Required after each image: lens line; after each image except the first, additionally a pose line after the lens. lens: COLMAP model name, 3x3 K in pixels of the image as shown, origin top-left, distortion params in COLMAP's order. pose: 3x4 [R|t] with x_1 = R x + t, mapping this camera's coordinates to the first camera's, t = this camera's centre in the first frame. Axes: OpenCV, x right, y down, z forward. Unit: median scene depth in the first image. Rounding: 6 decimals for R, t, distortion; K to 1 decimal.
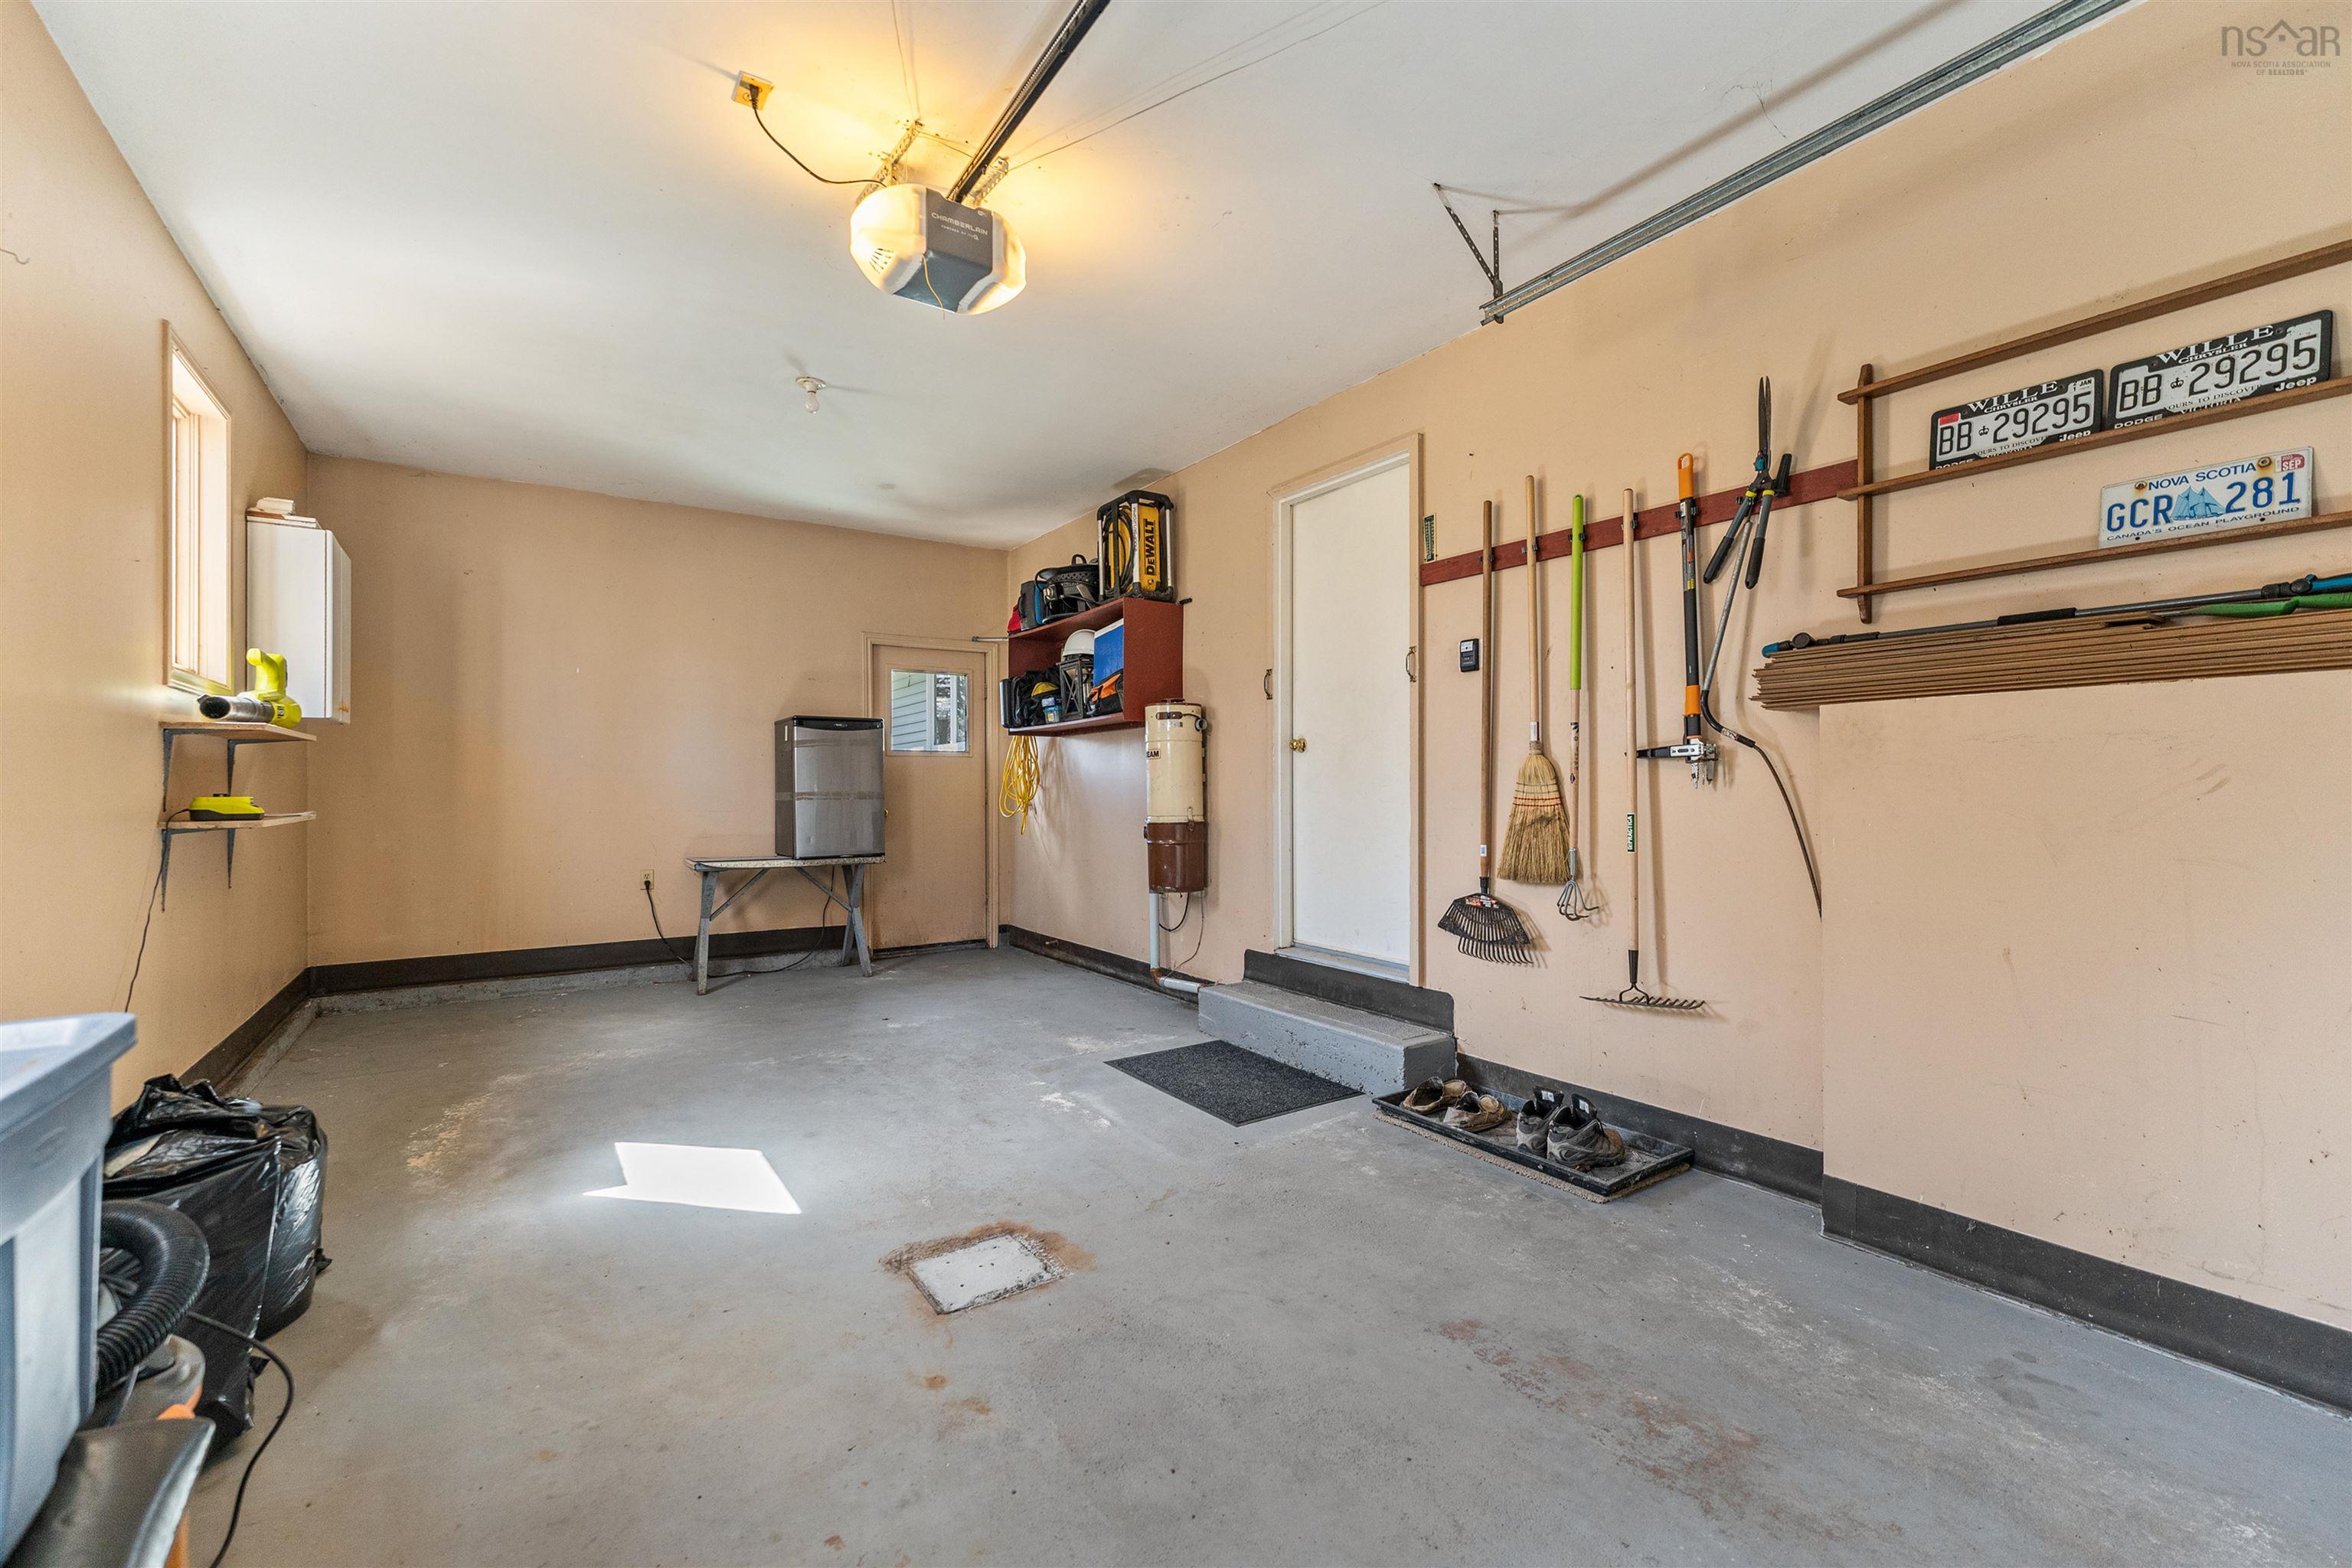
lens RADIAL K [[991.2, 0, 1176.0], [0, 991.2, 784.0], [0, 0, 1]] dist [-0.000319, -0.000075]
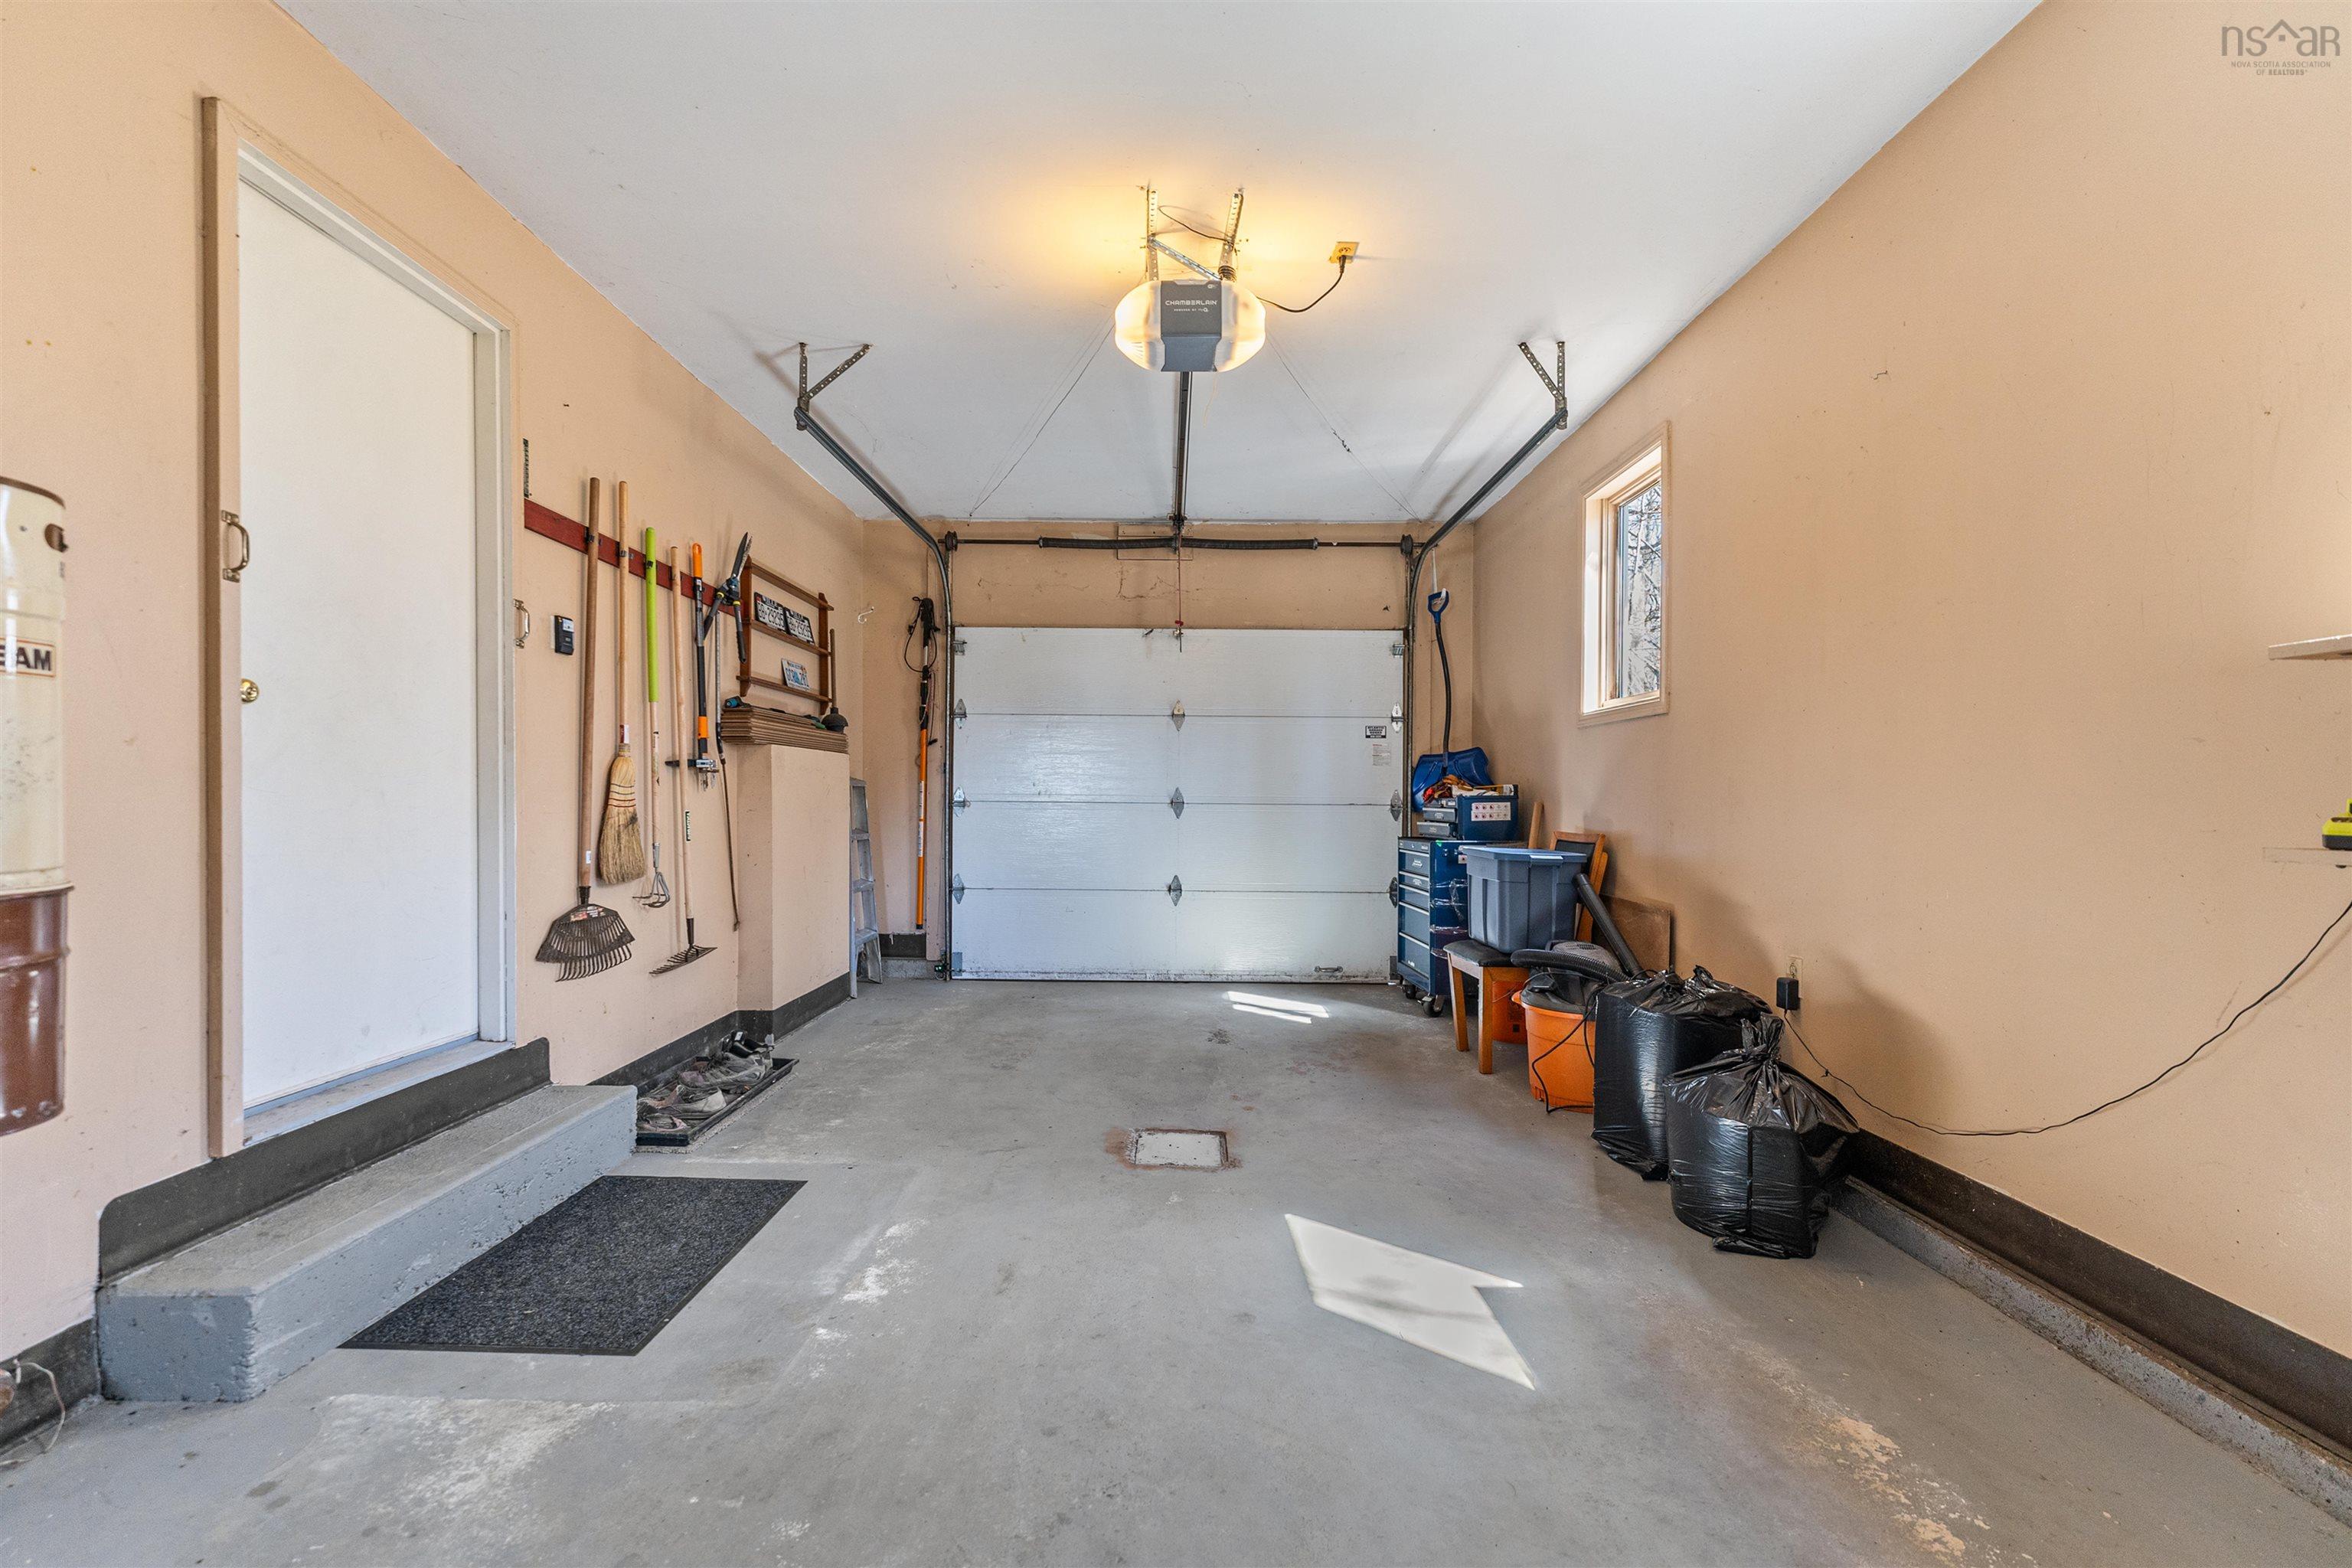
lens RADIAL K [[946.0, 0, 1166.3], [0, 946.0, 807.8], [0, 0, 1]] dist [0.000065, 0.000029]
pose [[-0.823271, -0.006460, 0.567612, -0.643951], [-0.003806, 0.999976, 0.005860, 0.015162], [-0.567636, 0.002664, -0.823275, 1.463210]]
